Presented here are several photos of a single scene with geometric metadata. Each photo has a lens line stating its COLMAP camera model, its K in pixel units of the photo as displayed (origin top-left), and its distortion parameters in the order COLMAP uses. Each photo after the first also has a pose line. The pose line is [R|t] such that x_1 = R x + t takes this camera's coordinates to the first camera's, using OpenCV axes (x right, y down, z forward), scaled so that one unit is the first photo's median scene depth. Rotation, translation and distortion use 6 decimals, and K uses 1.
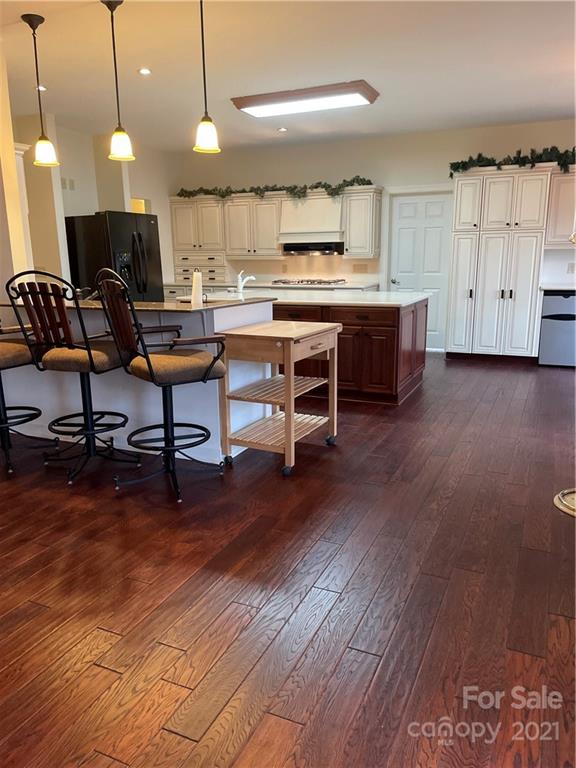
lens RADIAL K [[582.3, 0, 285.1], [0, 582.3, 384.4], [0, 0, 1]] dist [-0.003742, -0.015241]
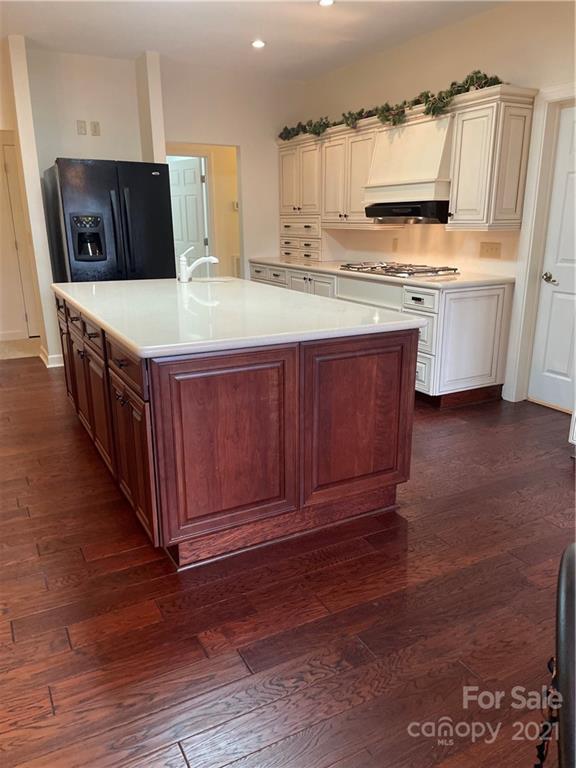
lens RADIAL K [[582.3, 0, 290.3], [0, 582.3, 387.2], [0, 0, 1]] dist [-0.003742, -0.015241]
pose [[0.809641, 0.171060, -0.561445, 0.315434], [-0.137268, 0.985244, 0.102232, -0.104767], [0.570648, -0.005702, 0.821175, 0.455891]]
